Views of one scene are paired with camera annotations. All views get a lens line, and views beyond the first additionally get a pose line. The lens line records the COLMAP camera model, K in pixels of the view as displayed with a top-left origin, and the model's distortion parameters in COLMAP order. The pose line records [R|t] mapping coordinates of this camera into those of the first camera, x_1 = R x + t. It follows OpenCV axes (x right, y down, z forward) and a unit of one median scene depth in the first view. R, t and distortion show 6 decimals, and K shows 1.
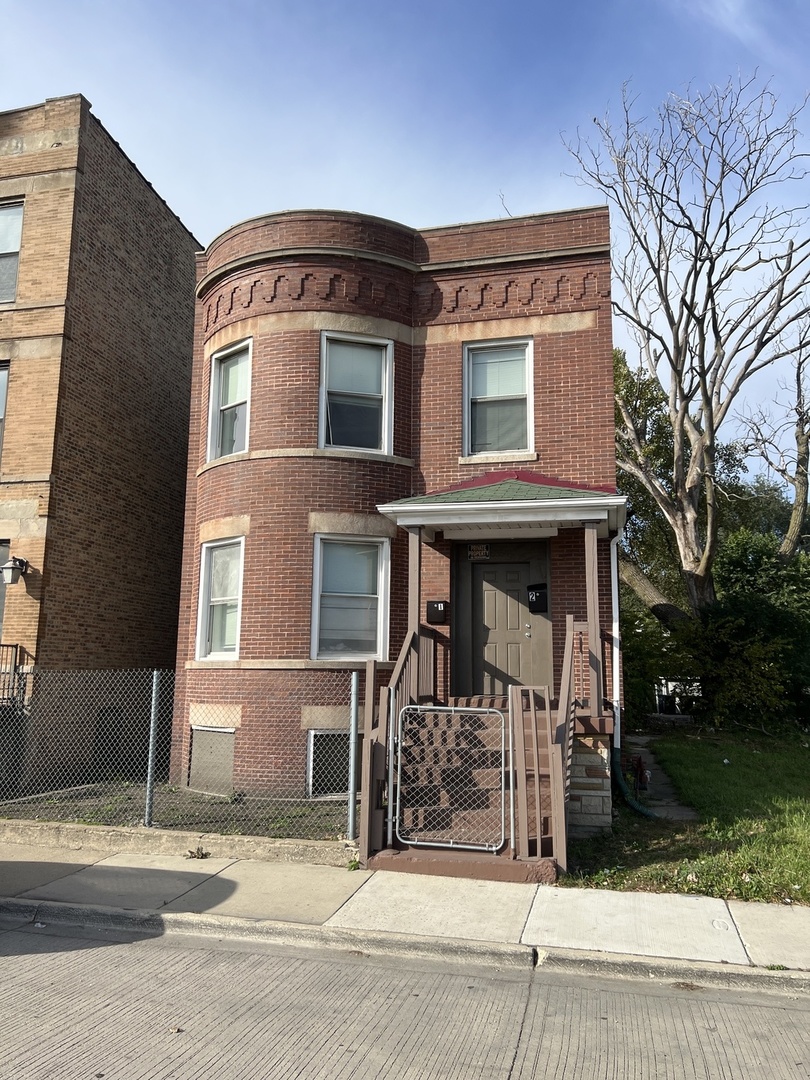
lens RADIAL K [[820.3, 0, 404.4], [0, 820.3, 539.1], [0, 0, 1]] dist [0.033050, -0.007278]
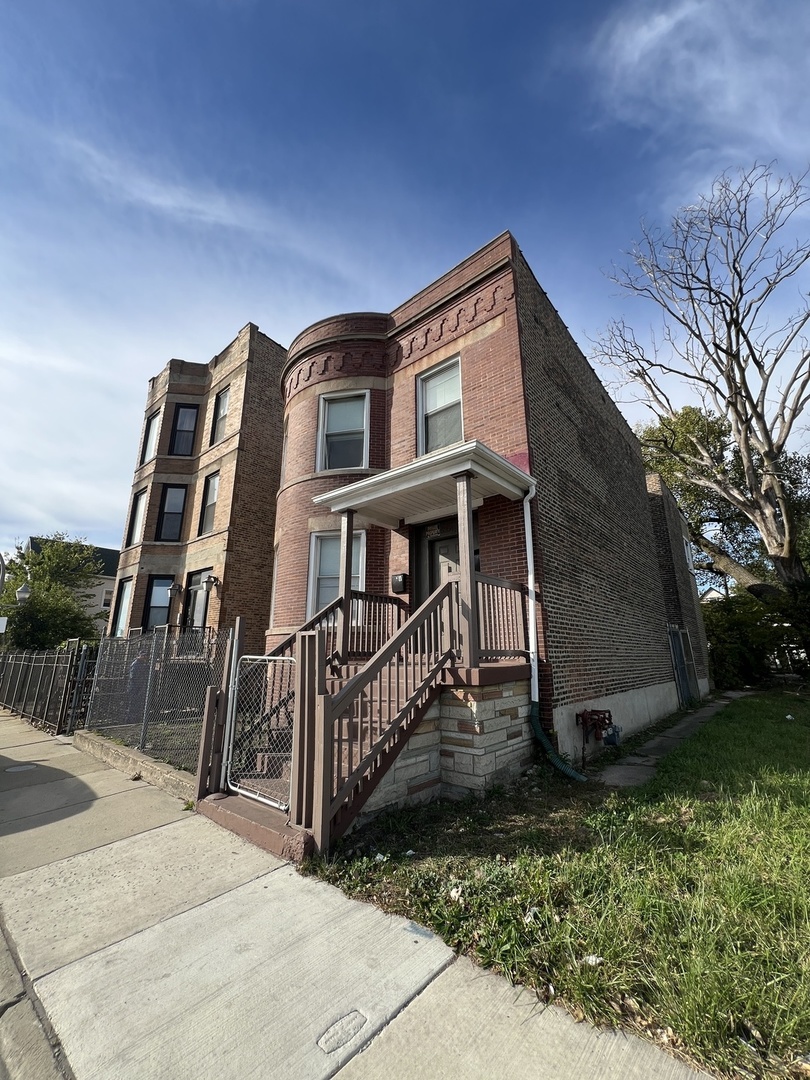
lens RADIAL K [[432.3, 0, 404.4], [0, 432.3, 538.7], [0, 0, 1]] dist [-0.002186, 0.001043]
pose [[0.889936, -0.131646, -0.436673, 0.320819], [0.089273, 0.989196, -0.116281, 0.093780], [0.447263, 0.064500, 0.892074, 0.398722]]
